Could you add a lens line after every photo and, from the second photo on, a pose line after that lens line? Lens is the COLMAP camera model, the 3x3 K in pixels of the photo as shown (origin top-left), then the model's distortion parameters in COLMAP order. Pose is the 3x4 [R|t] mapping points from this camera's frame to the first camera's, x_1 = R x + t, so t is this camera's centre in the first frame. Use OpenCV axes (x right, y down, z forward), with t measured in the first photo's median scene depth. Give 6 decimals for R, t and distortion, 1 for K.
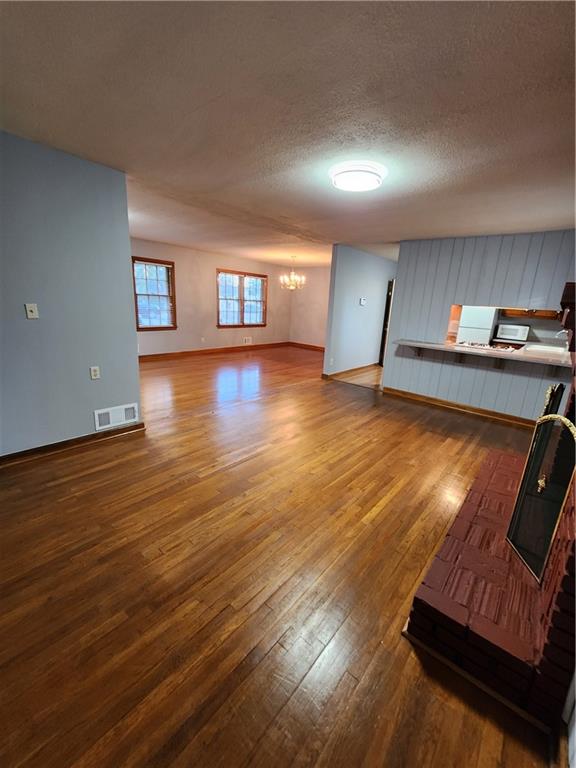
lens RADIAL K [[317.4, 0, 294.0], [0, 317.4, 381.1], [0, 0, 1]] dist [0.000295, 0.000195]
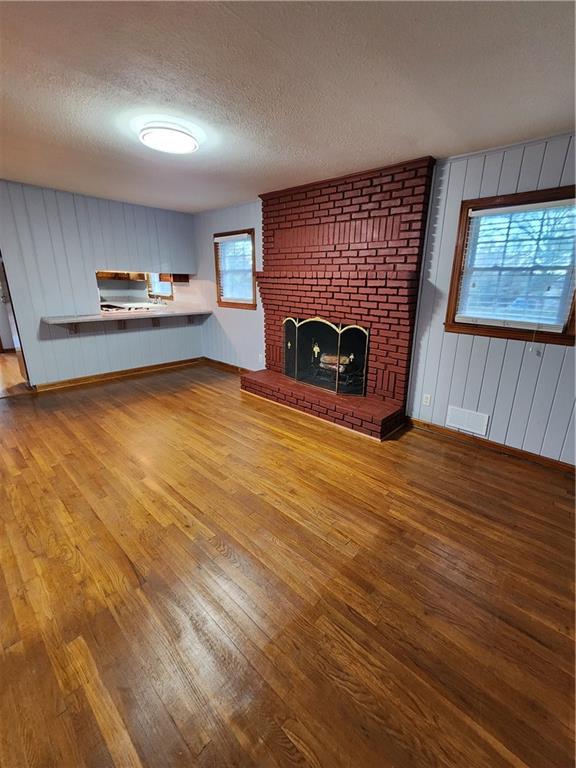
lens RADIAL K [[325.4, 0, 306.3], [0, 325.4, 382.0], [0, 0, 1]] dist [0.000616, -0.000018]
pose [[0.037087, -0.352446, 0.935097, -0.582125], [0.228678, 0.913904, 0.335389, -0.145025], [-0.972795, 0.201398, 0.114491, 0.440223]]
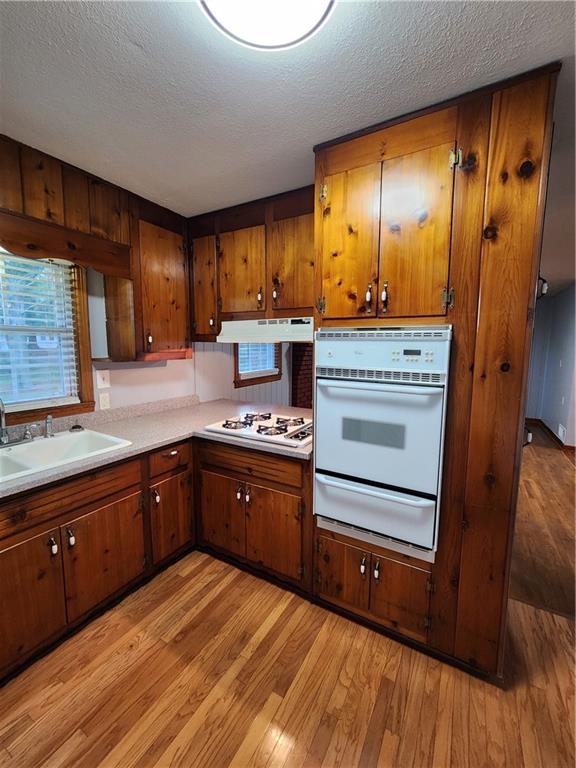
lens RADIAL K [[317.4, 0, 294.0], [0, 317.4, 381.1], [0, 0, 1]] dist [0.000295, 0.000195]
pose [[-0.982220, -0.047979, -0.181502, 0.823238], [-0.108495, 0.934065, 0.340222, -0.411813], [0.153211, 0.353865, -0.922662, 1.771343]]
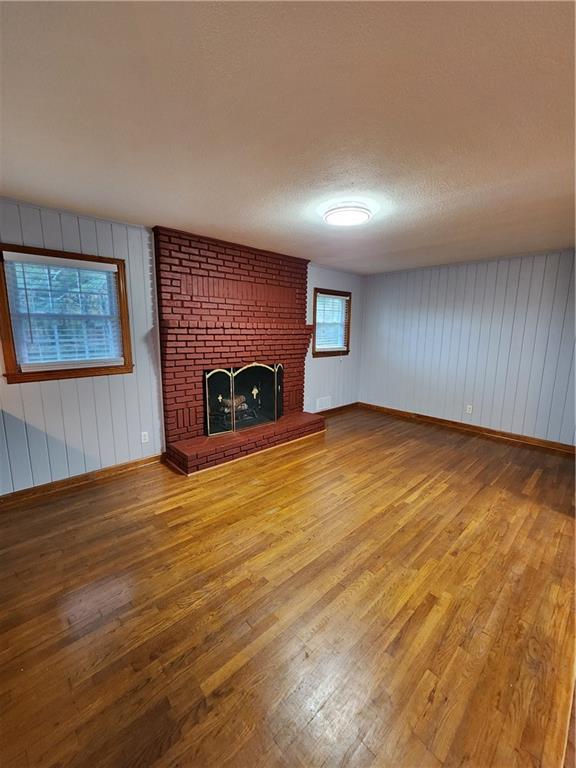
lens RADIAL K [[317.3, 0, 298.4], [0, 317.3, 380.5], [0, 0, 1]] dist [-0.000445, 0.000043]
pose [[-0.992093, -0.087930, 0.089552, 0.145448], [-0.044310, 0.912991, 0.405566, -0.368621], [-0.117422, 0.398391, -0.909669, 1.442452]]
